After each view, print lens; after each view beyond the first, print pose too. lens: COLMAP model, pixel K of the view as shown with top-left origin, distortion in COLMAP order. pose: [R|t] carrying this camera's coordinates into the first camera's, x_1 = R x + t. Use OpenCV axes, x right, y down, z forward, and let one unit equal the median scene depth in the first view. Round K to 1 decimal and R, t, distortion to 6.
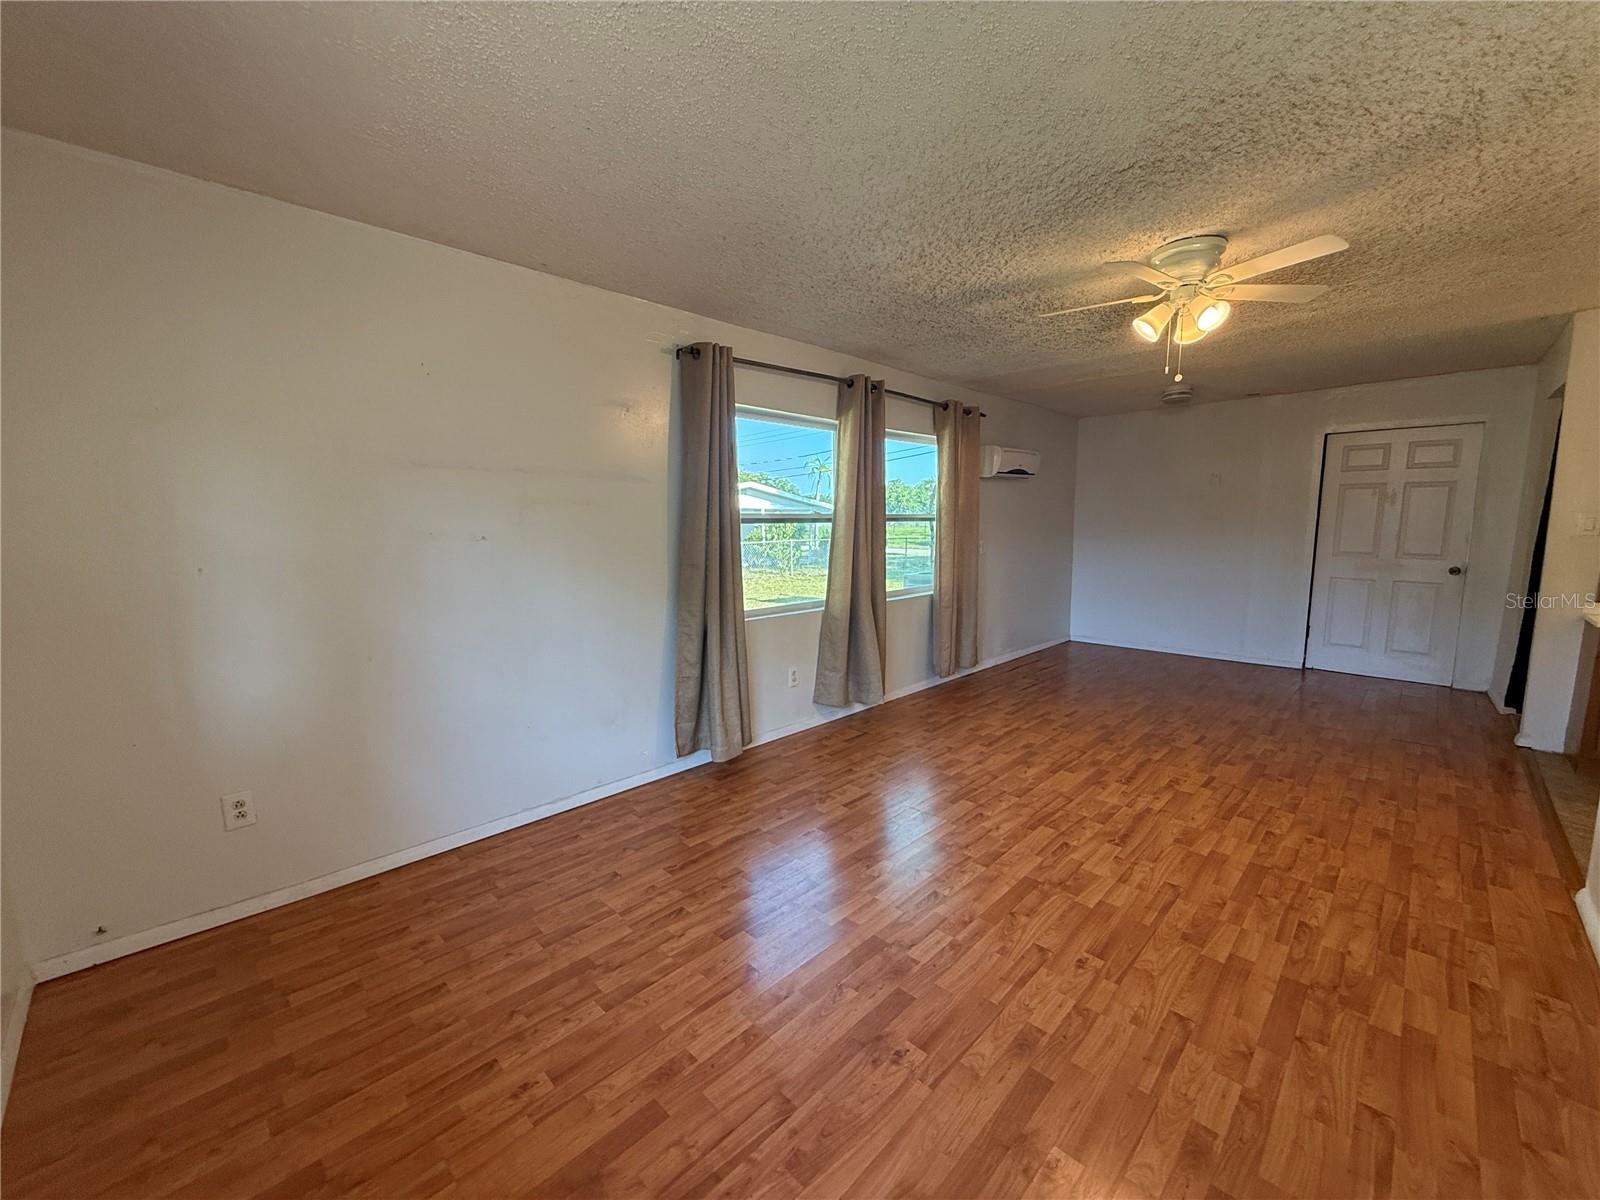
lens RADIAL K [[637.2, 0, 798.9], [0, 637.2, 598.4], [0, 0, 1]] dist [-0.000961, 0.000798]
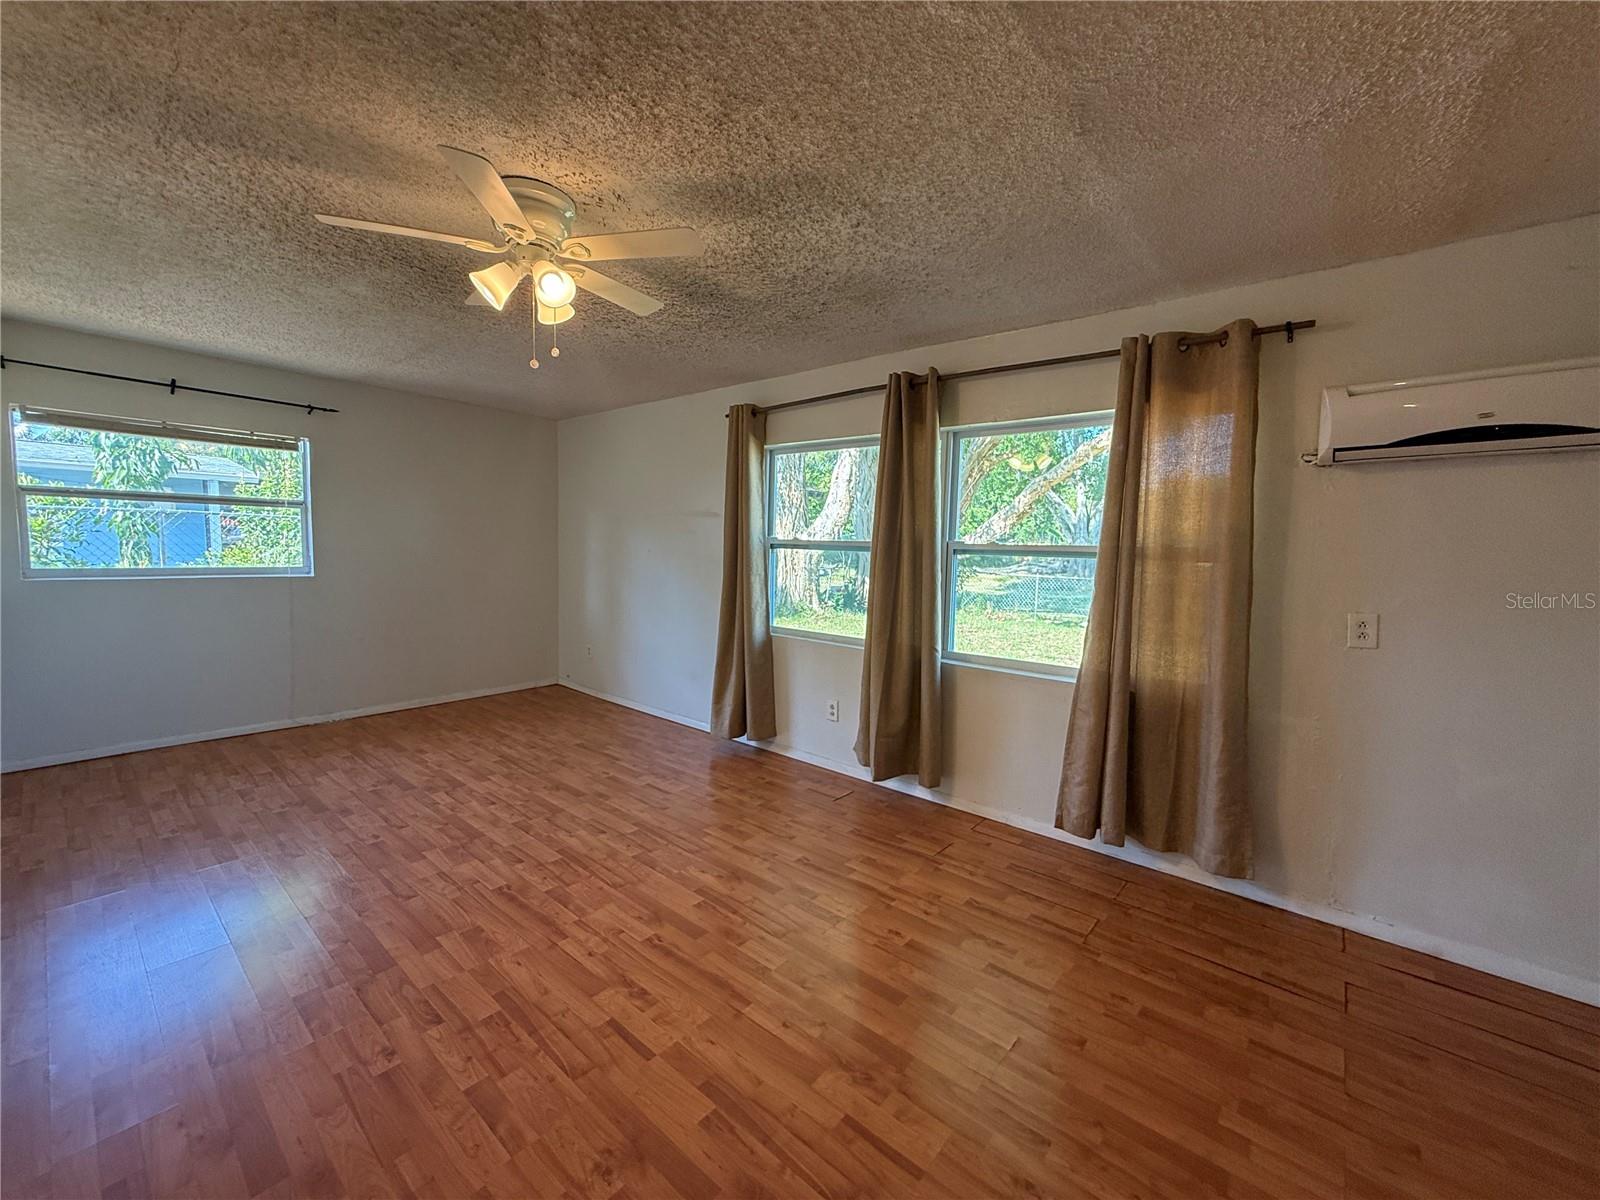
lens RADIAL K [[637.2, 0, 790.6], [0, 637.2, 599.2], [0, 0, 1]] dist [-0.000961, 0.000798]
pose [[0.076641, 0.092798, -0.992731, 1.143782], [-0.148596, 0.985603, 0.080660, -0.135524], [0.985924, 0.141334, 0.089327, 1.030916]]
